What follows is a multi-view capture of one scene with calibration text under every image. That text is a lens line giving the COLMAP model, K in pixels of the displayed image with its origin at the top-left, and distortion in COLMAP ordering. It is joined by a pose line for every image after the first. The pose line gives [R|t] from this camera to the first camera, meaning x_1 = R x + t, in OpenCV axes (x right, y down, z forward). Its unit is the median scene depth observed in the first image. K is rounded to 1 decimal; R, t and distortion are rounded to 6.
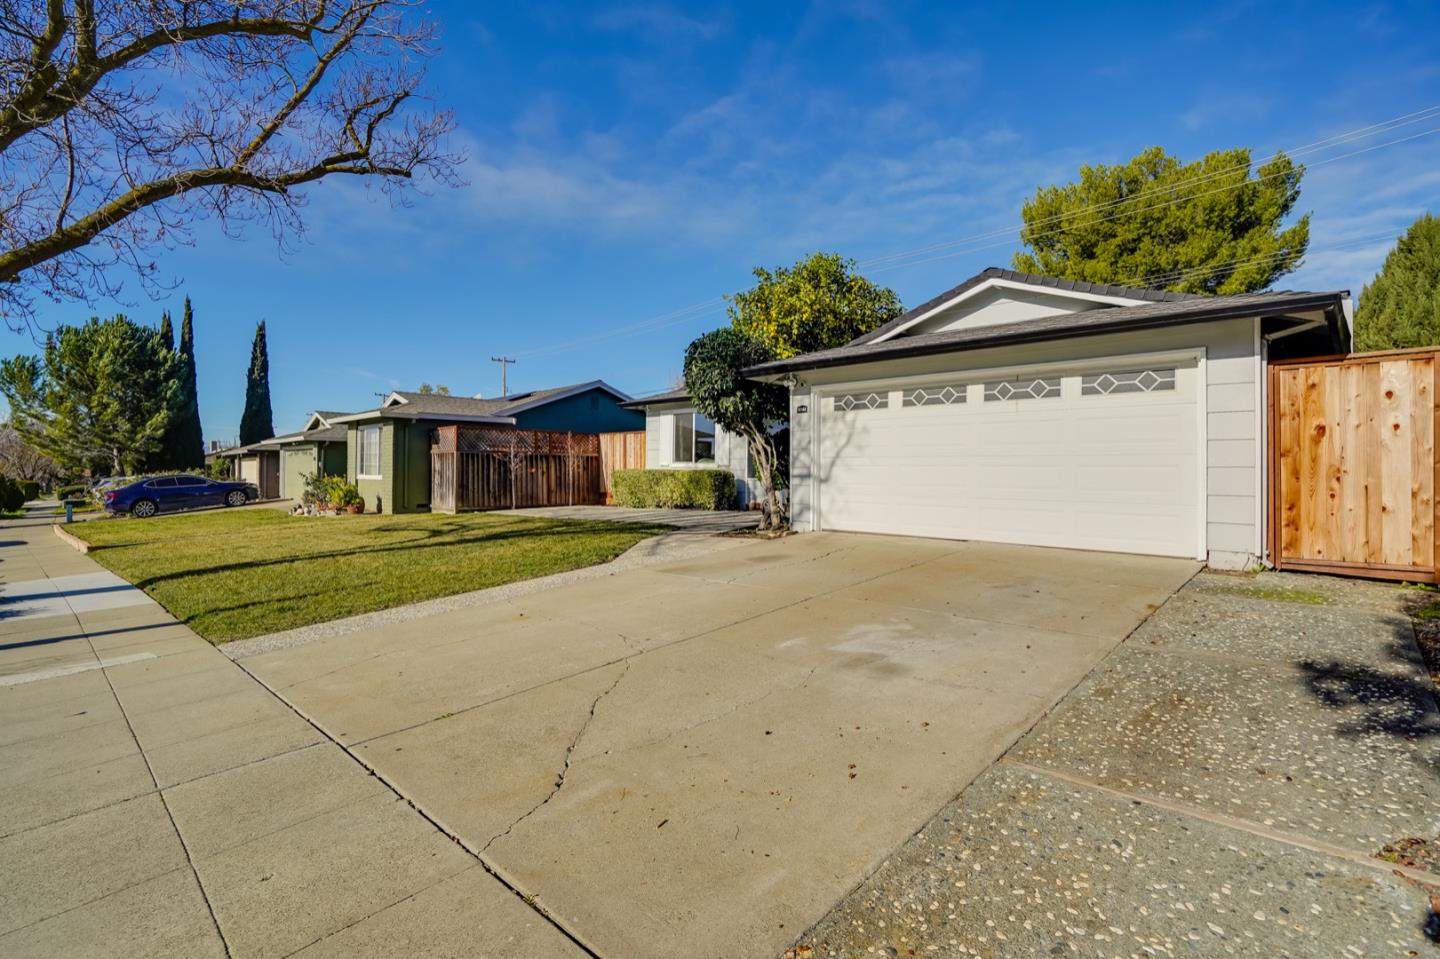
lens RADIAL K [[672.7, 0, 711.7], [0, 672.7, 476.7], [0, 0, 1]] dist [-0.048097, 0.022771]
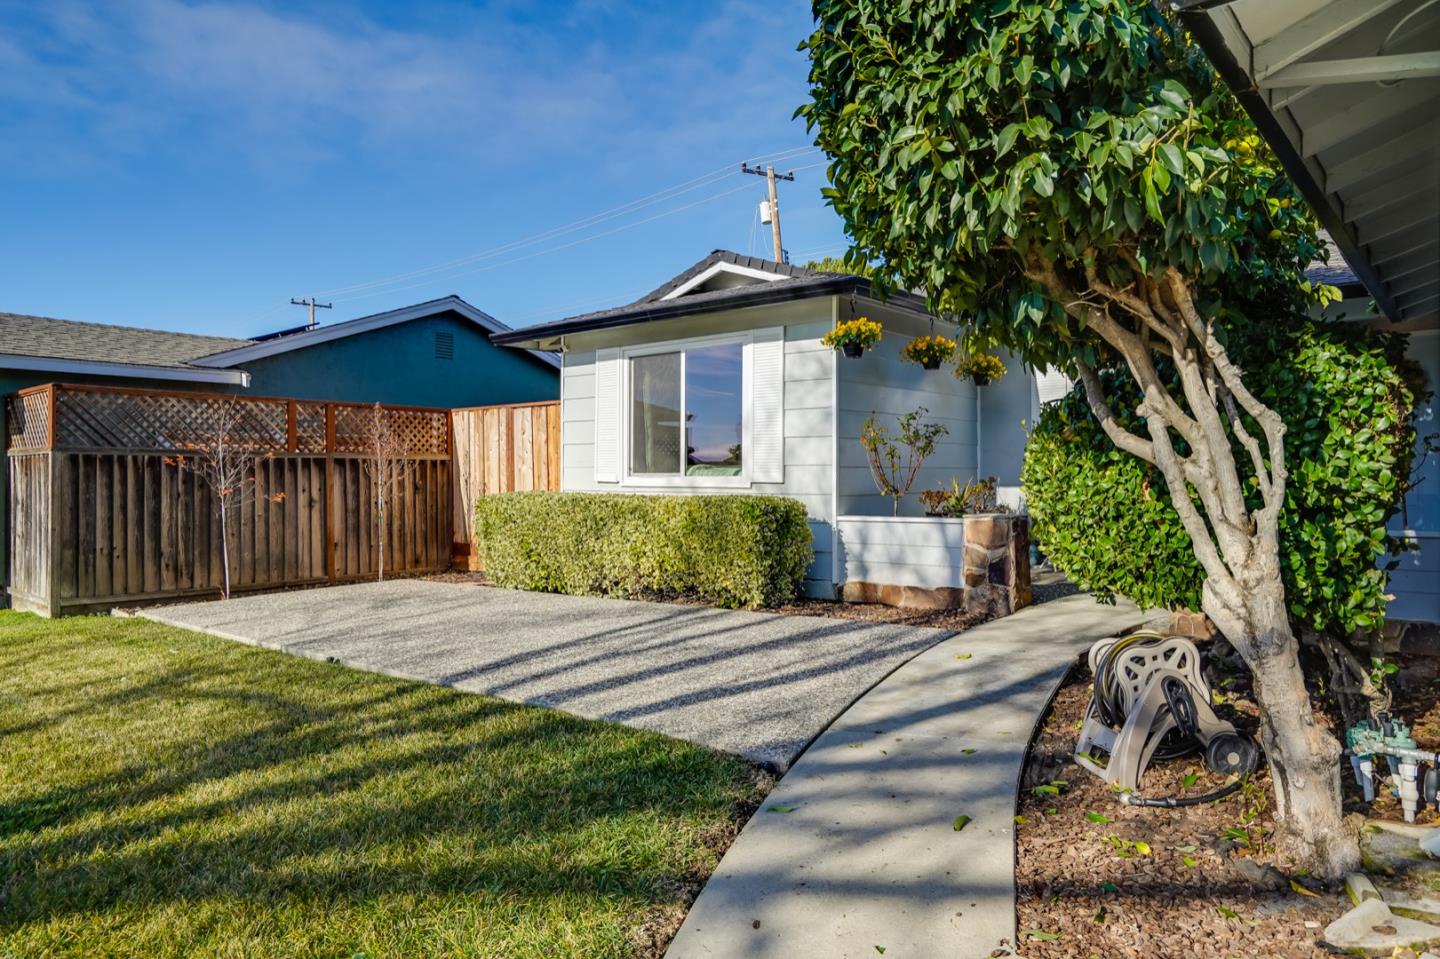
lens RADIAL K [[974.8, 0, 720.0], [0, 974.8, 479.5], [0, 0, 1]] dist [-0.082718, 0.097138]
pose [[0.996728, -0.010031, 0.080206, -0.048967], [0.010474, 0.999932, -0.005098, -0.014204], [-0.080150, 0.005922, 0.996765, 0.397962]]
